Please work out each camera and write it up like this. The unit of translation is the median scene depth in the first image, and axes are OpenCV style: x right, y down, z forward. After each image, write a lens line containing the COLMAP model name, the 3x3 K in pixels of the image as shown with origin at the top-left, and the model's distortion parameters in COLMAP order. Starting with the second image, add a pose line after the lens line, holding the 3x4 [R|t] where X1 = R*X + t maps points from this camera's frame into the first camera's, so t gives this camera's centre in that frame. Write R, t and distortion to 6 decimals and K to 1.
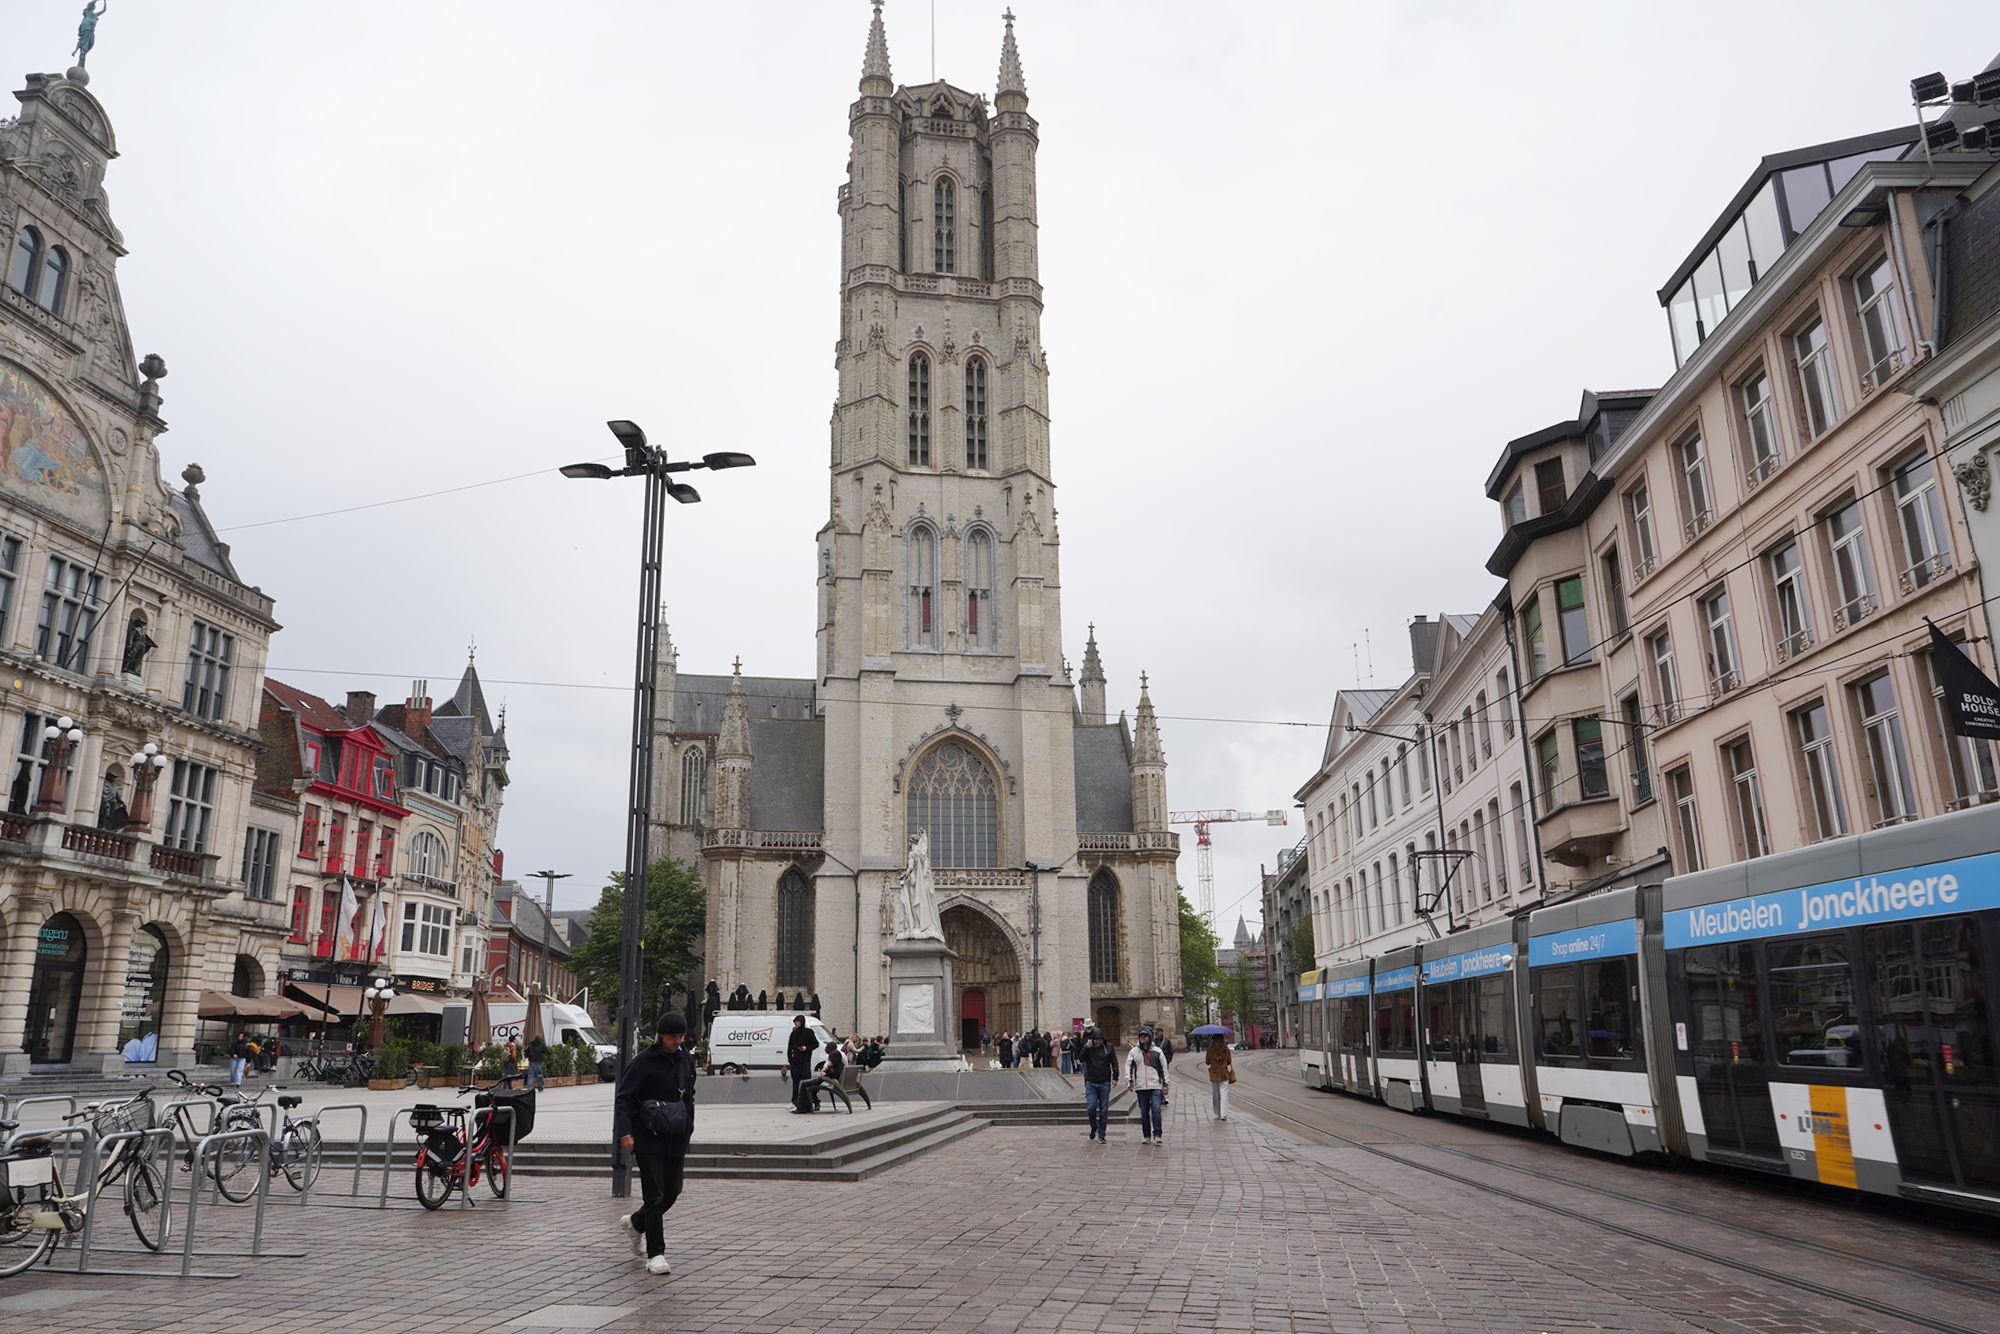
lens RADIAL K [[1315.9, 0, 951.8], [0, 1315.9, 656.0], [0, 0, 1]] dist [-0.026012, 0.025073]
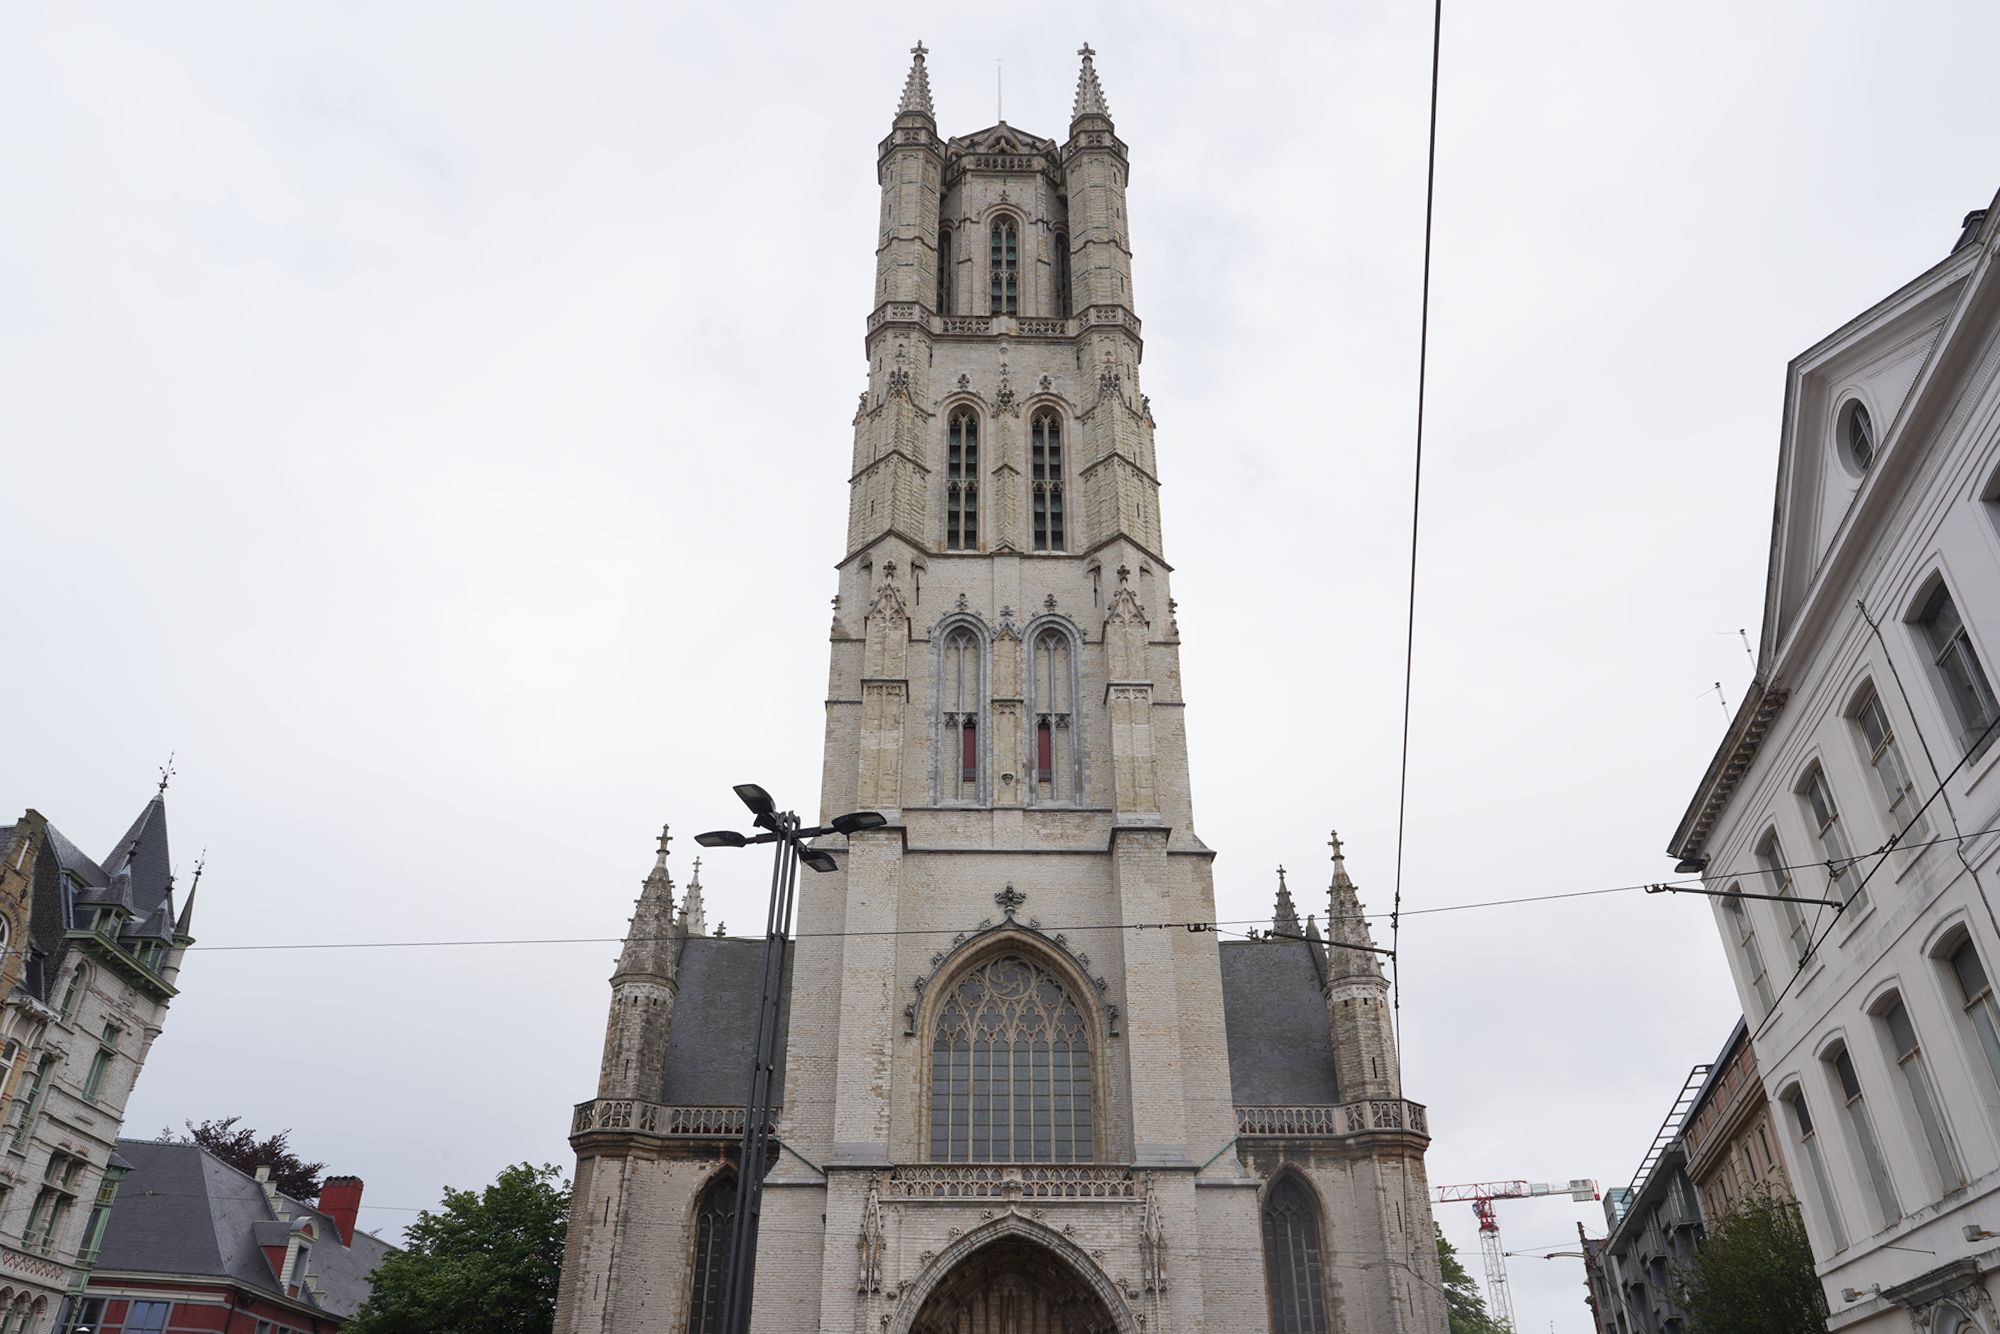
lens RADIAL K [[1315.9, 0, 986.1], [0, 1315.9, 699.3], [0, 0, 1]] dist [-0.026012, 0.025073]
pose [[0.988011, -0.067360, -0.138913, 0.077216], [0.027995, 0.963046, -0.267877, 0.110835], [0.151824, 0.260776, 0.953386, 0.393964]]
